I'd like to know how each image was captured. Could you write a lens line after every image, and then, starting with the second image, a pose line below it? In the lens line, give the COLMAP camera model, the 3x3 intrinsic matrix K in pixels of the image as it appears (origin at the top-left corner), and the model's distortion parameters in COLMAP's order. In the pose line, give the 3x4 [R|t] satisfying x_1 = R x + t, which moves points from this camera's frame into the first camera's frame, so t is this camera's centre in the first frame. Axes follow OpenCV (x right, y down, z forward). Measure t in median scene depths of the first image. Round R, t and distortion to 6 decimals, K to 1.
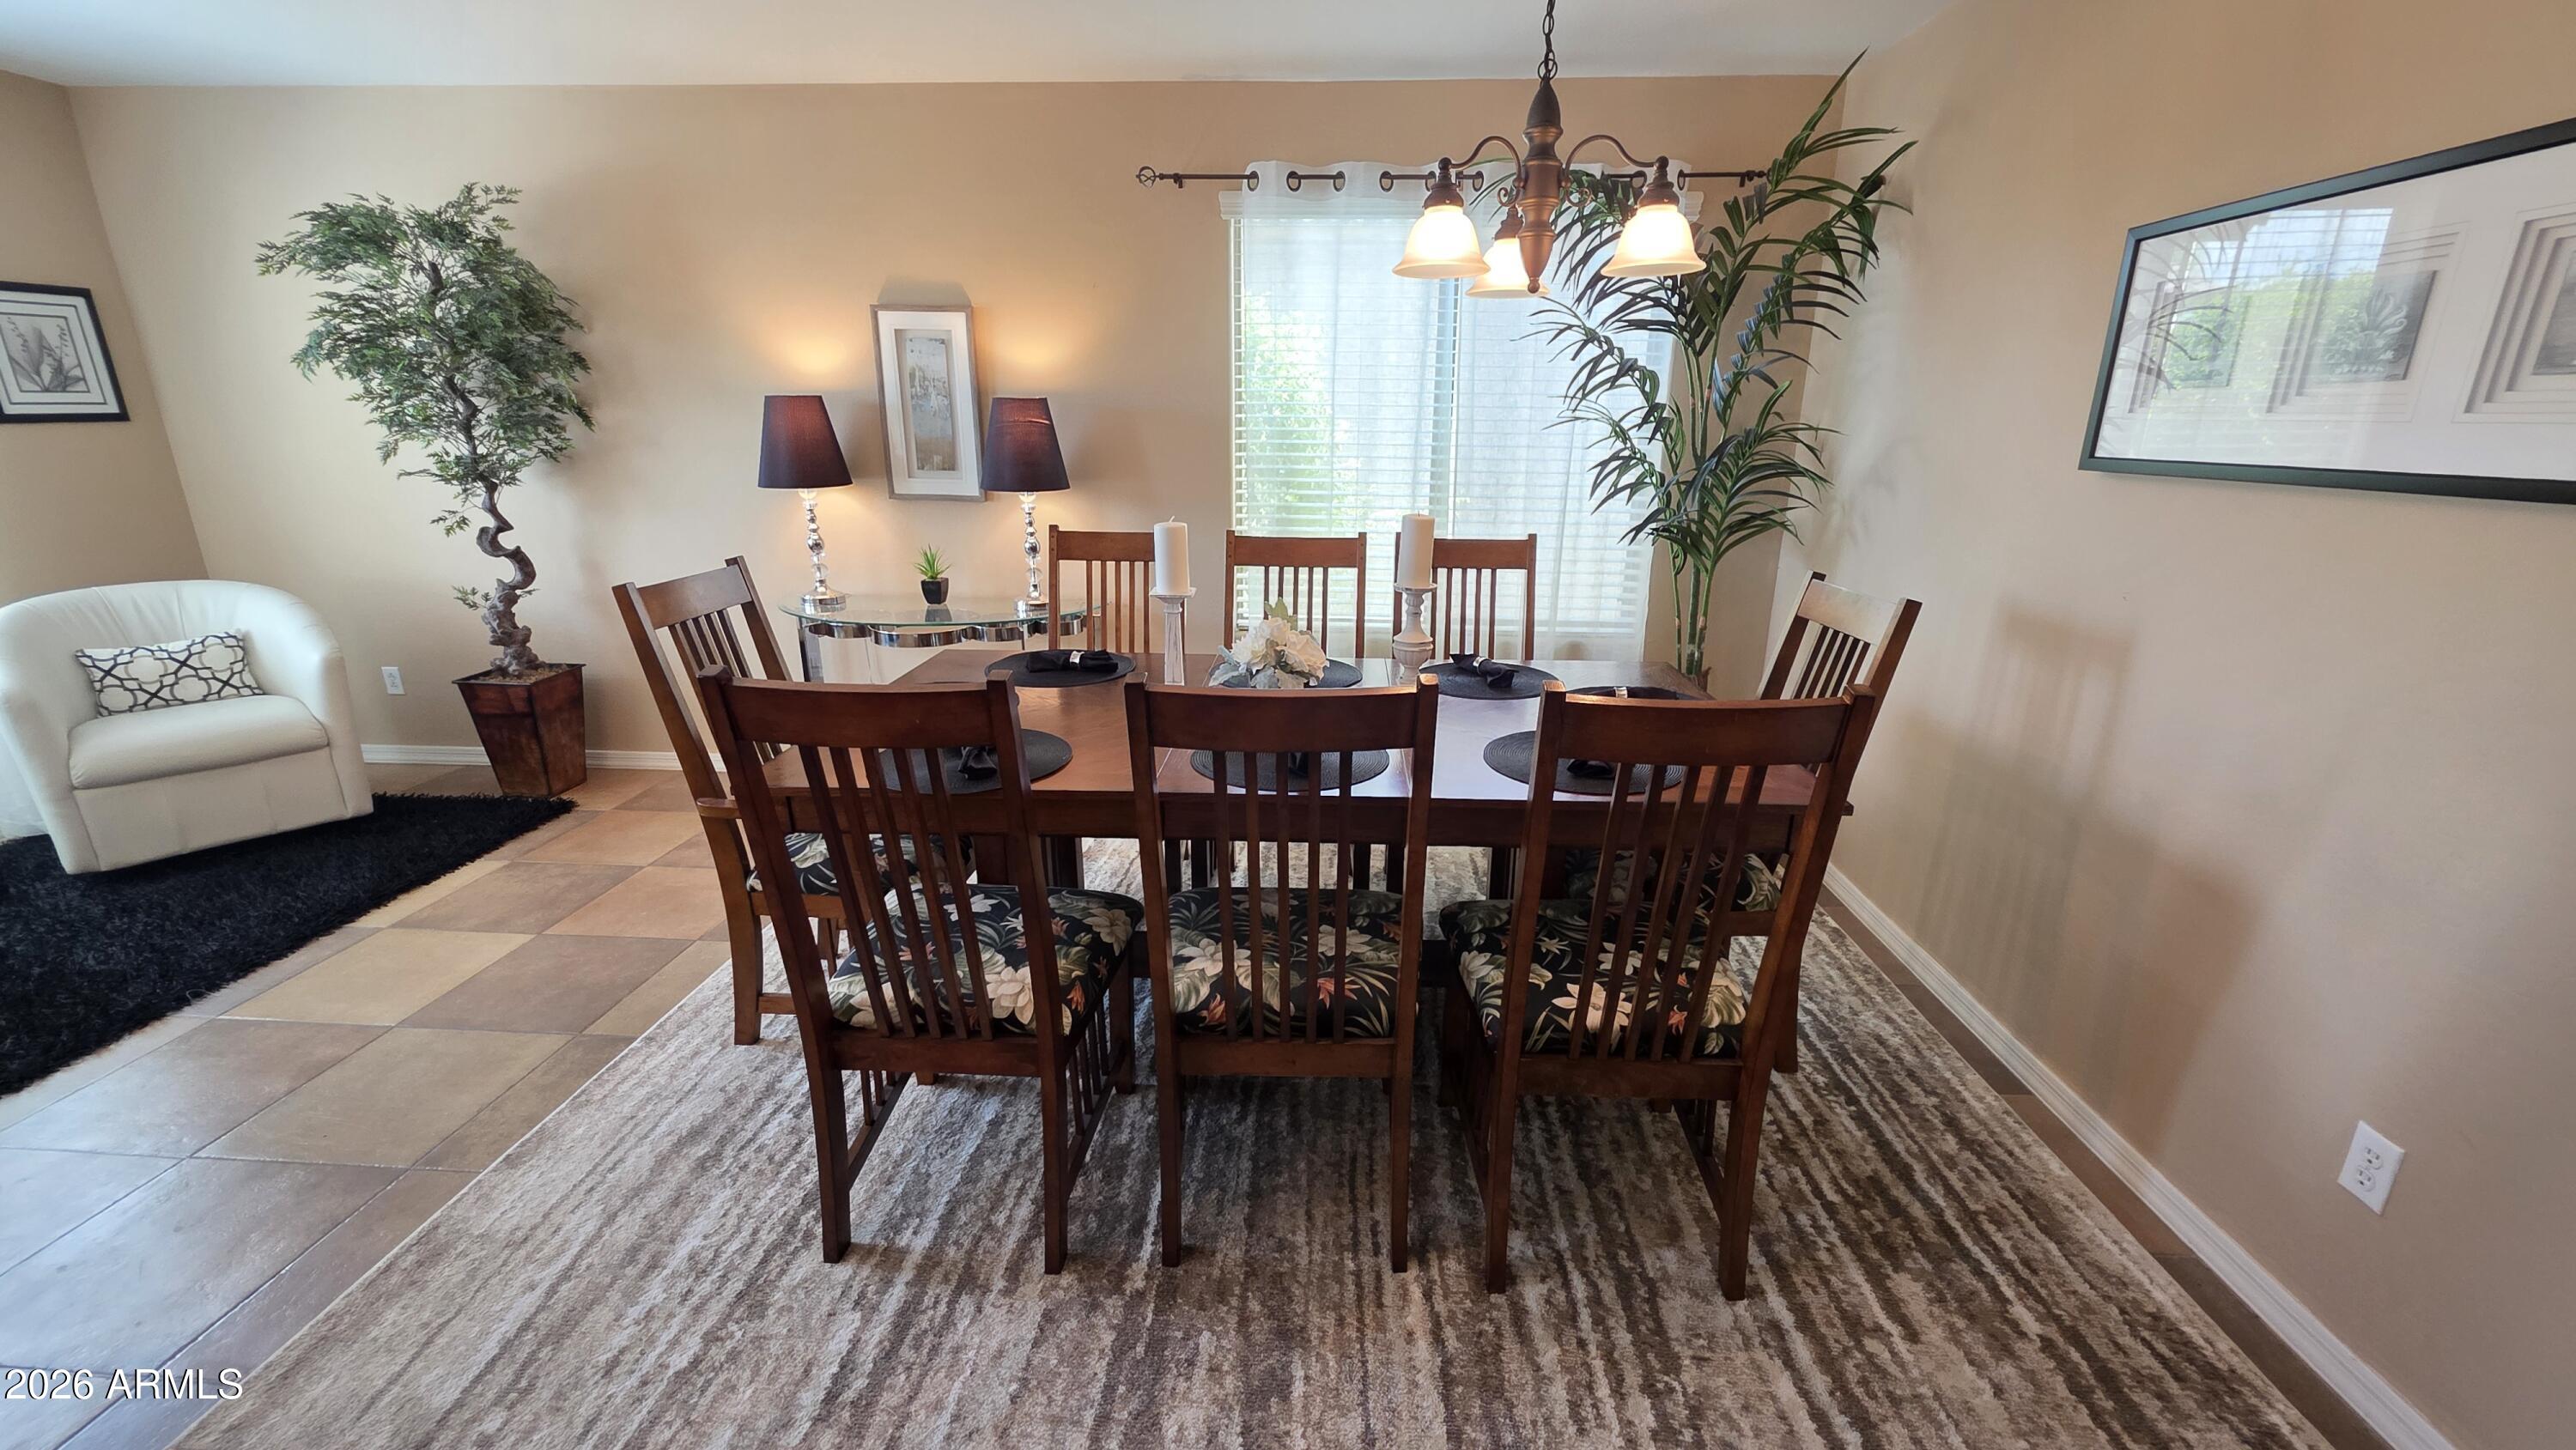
lens RADIAL K [[1038.4, 0, 1296.6], [0, 1038.4, 724.4], [0, 0, 1]] dist [0.004563, -0.001265]
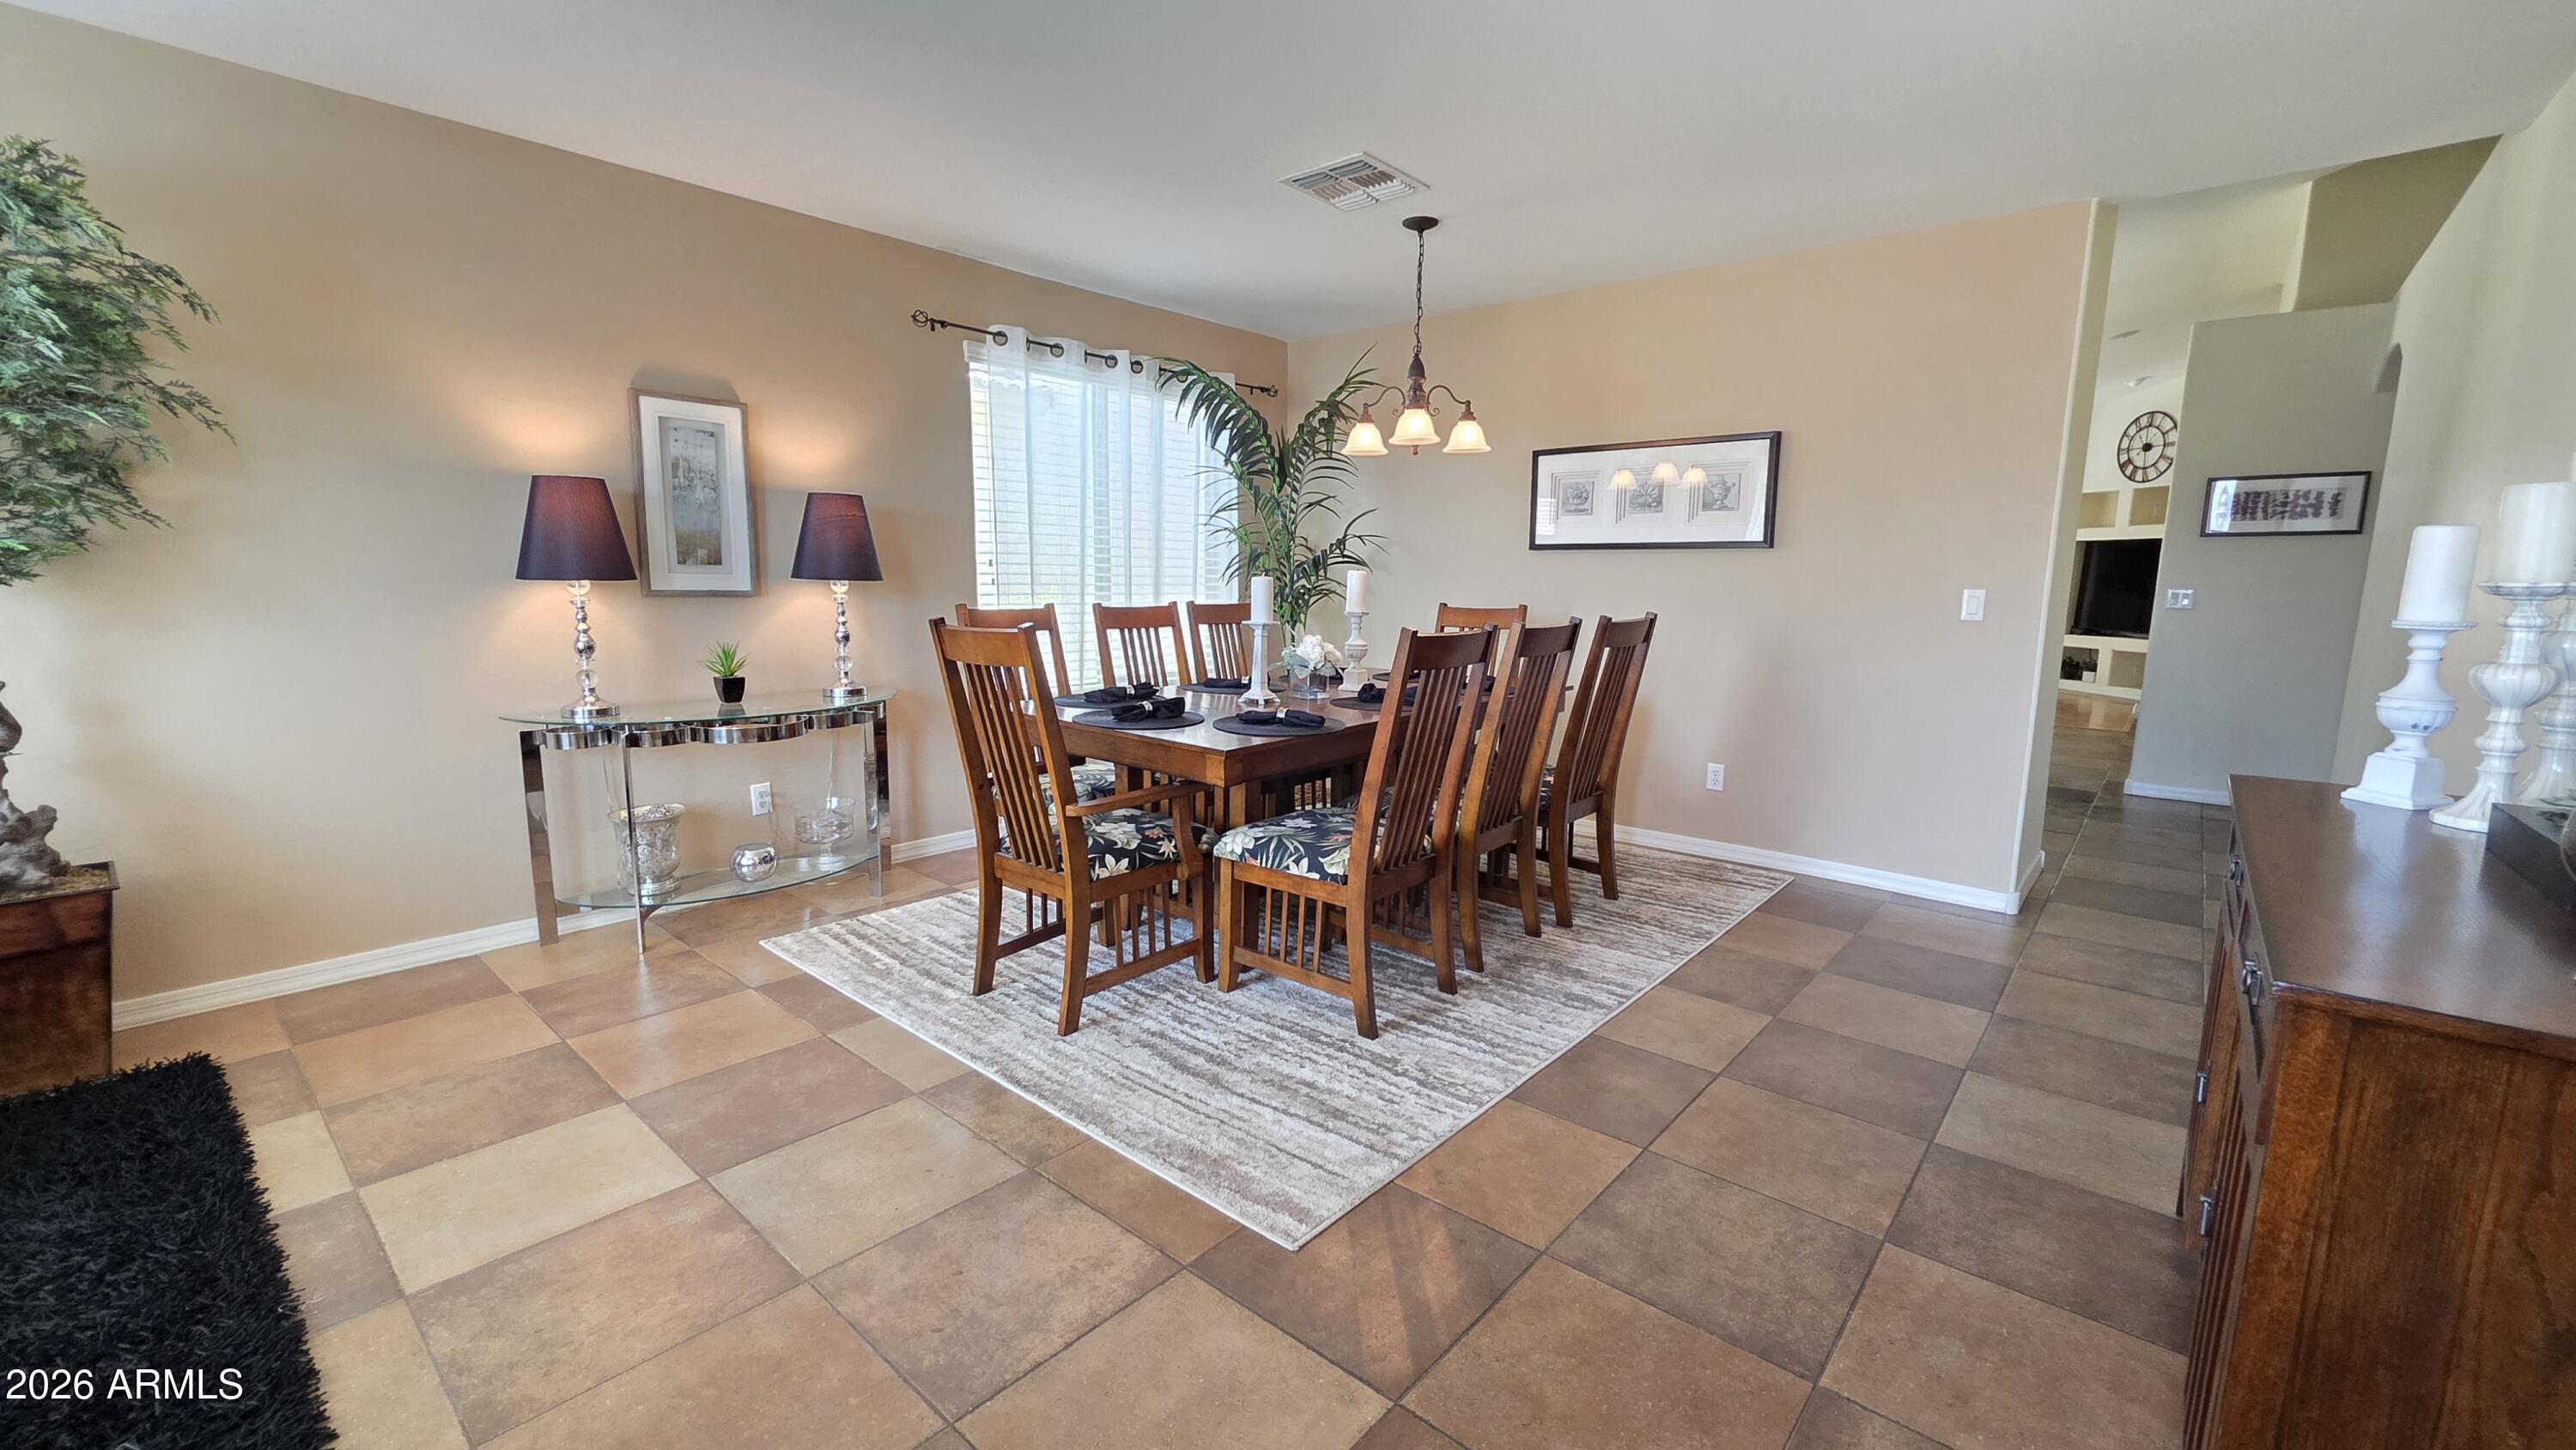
lens RADIAL K [[1038.4, 0, 1299.2], [0, 1038.4, 721.1], [0, 0, 1]] dist [0.004563, -0.001265]
pose [[0.604987, -0.114740, 0.787925, -0.798510], [0.222384, 0.974533, -0.028837, 0.042259], [-0.764550, 0.192668, 0.615096, 0.034589]]
